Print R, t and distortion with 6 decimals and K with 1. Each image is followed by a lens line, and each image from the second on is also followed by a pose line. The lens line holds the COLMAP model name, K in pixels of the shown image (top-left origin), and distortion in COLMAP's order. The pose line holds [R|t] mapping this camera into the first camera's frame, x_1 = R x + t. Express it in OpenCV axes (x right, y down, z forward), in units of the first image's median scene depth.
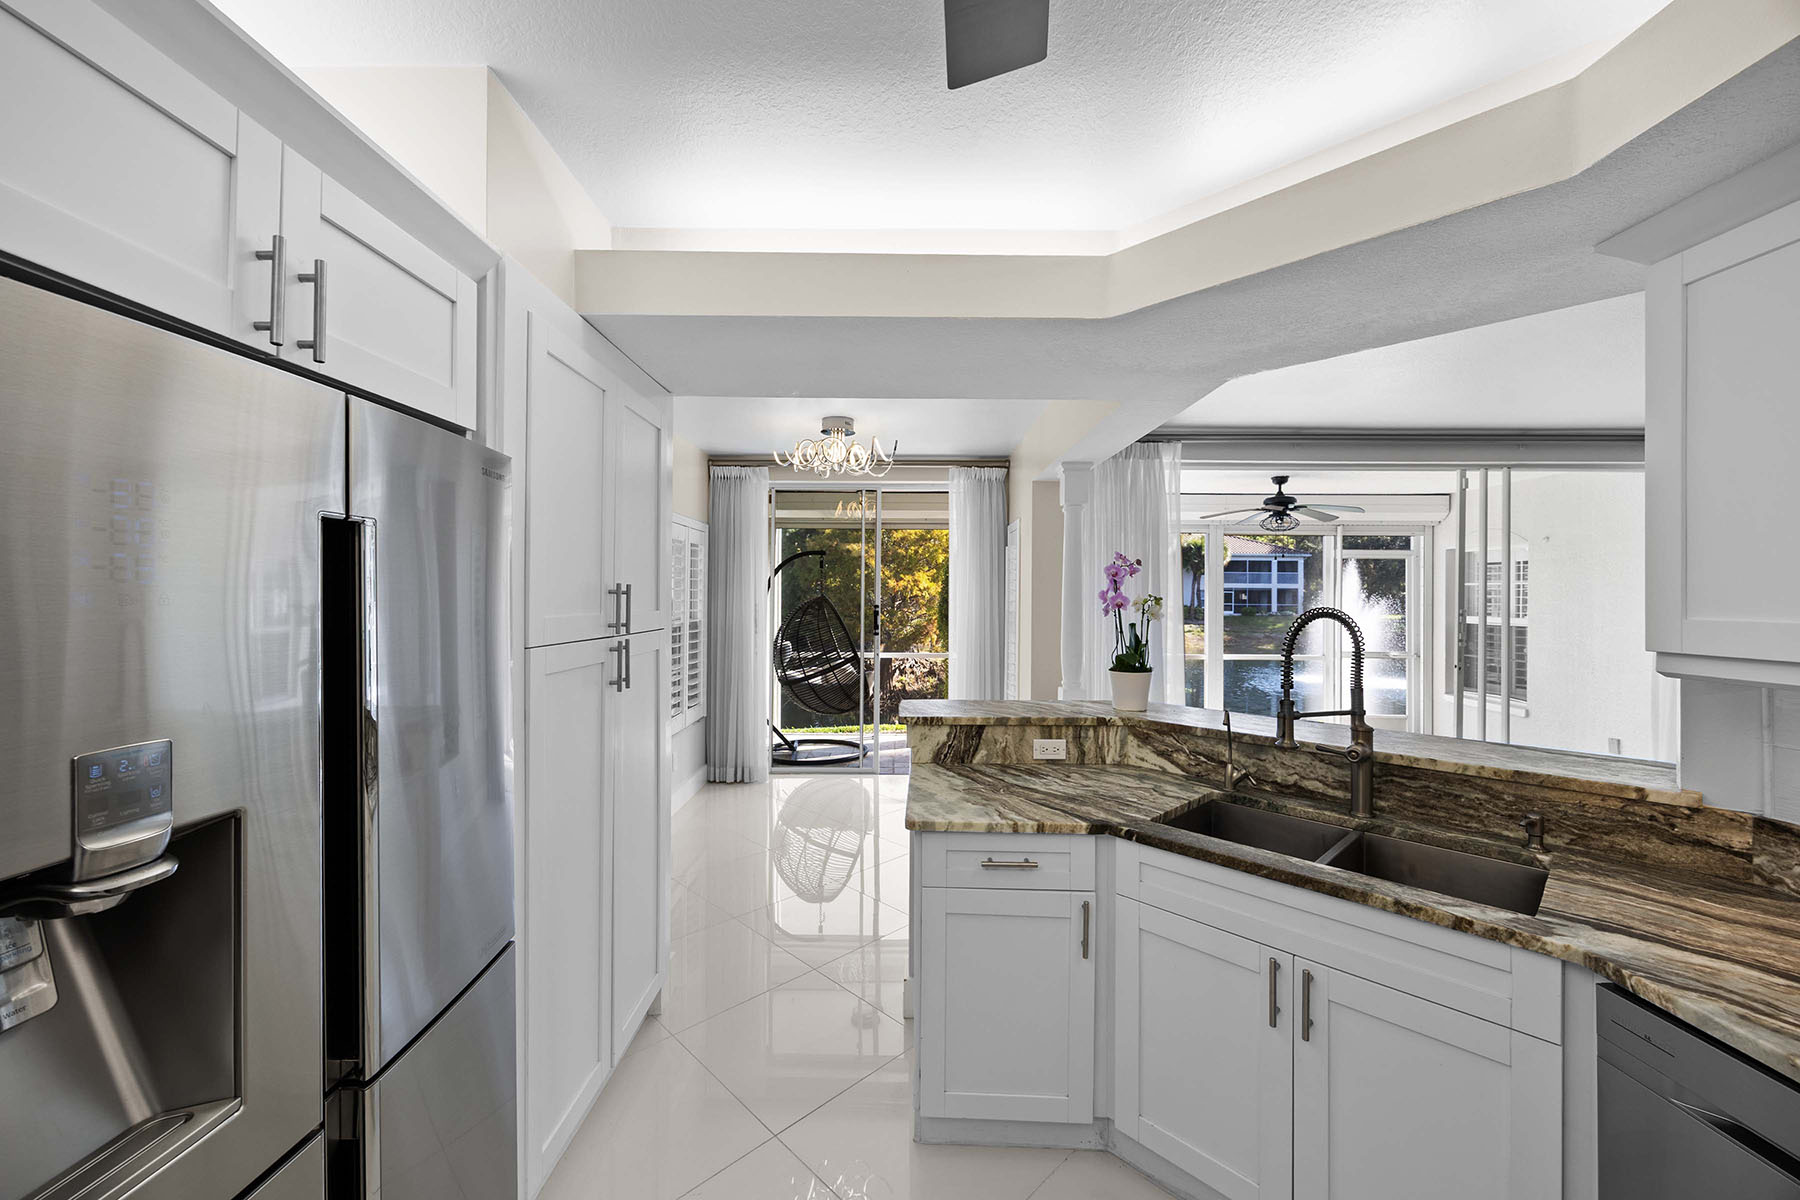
lens RADIAL K [[682.5, 0, 894.5], [0, 682.5, 595.8], [0, 0, 1]] dist [-0.002995, -0.001081]
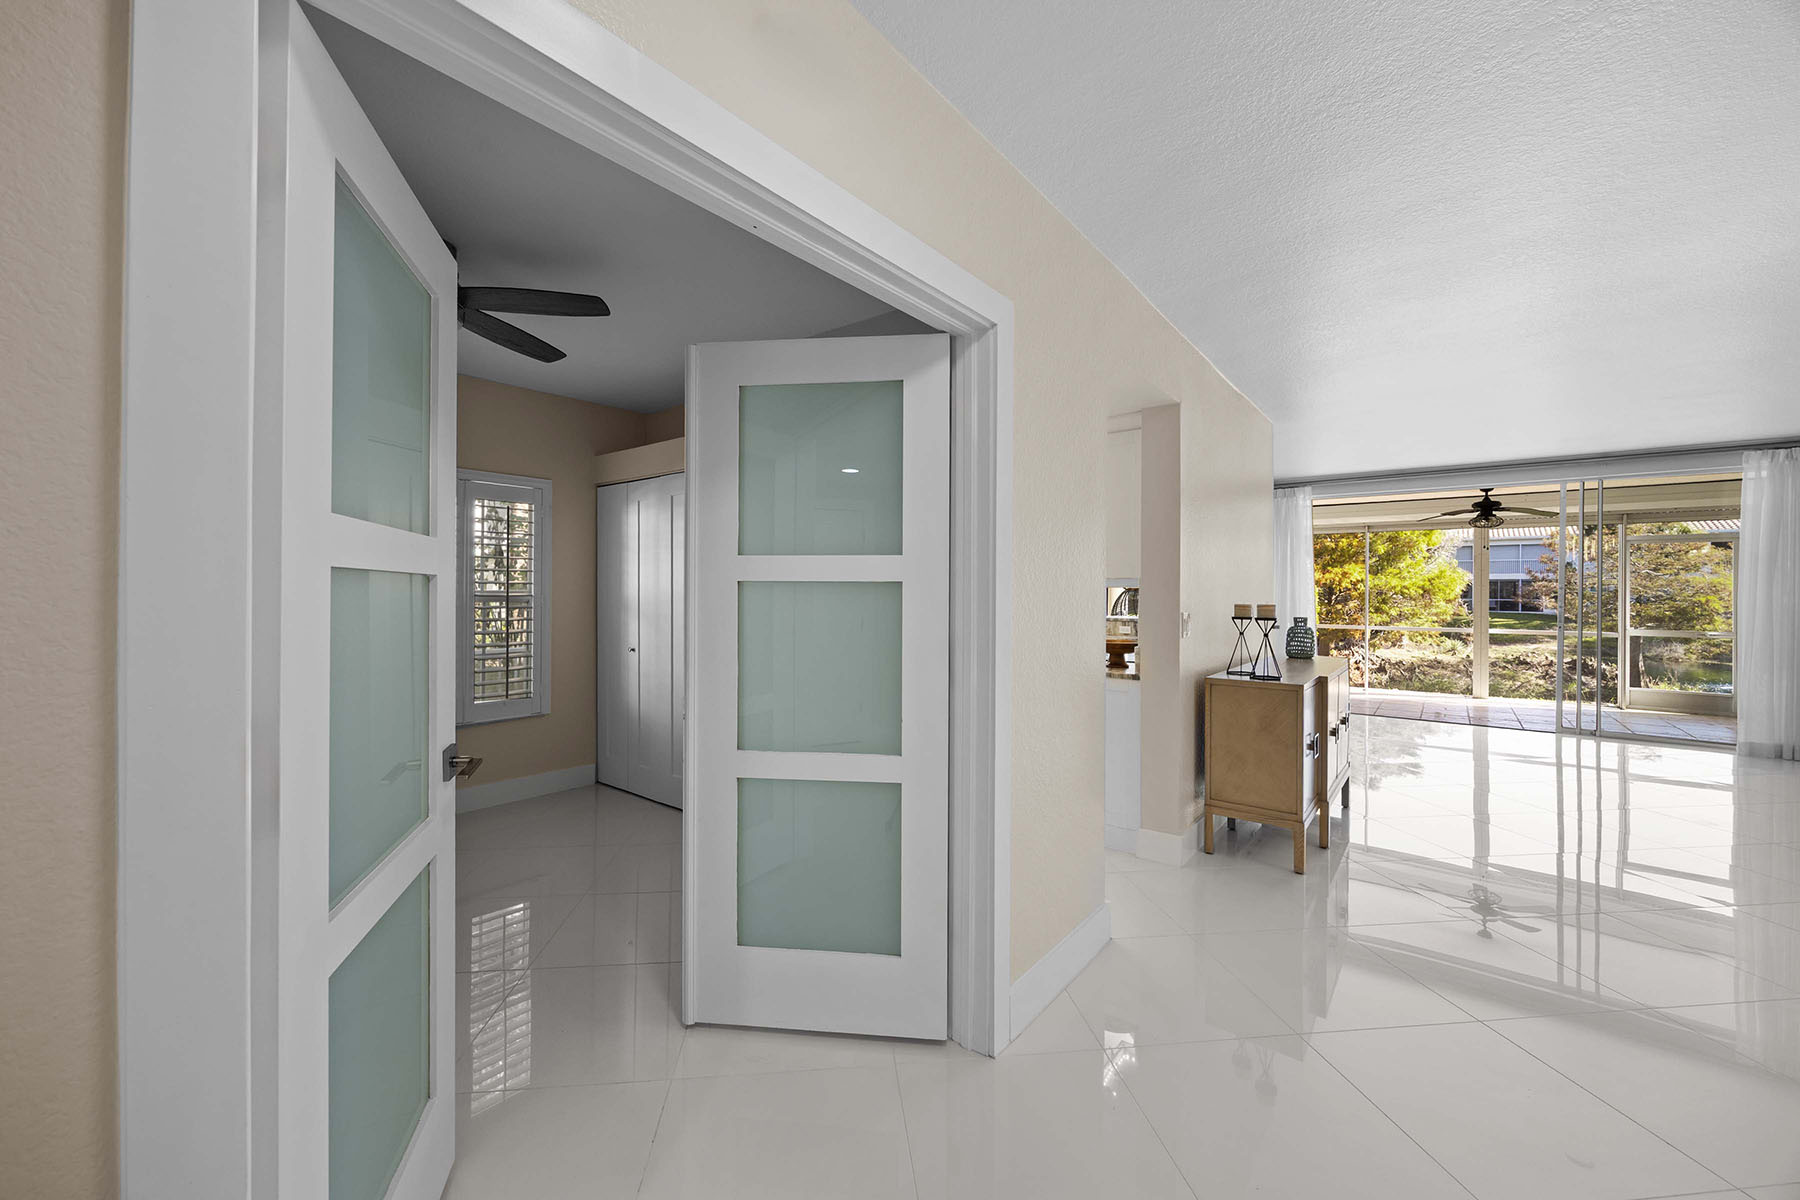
lens RADIAL K [[682.5, 0, 898.1], [0, 682.5, 588.3], [0, 0, 1]] dist [-0.002995, -0.001081]
pose [[0.788951, -0.000565, -0.614456, 1.599055], [-0.002912, 0.999985, -0.004659, 0.096914], [0.614449, 0.005465, 0.788938, -2.318883]]
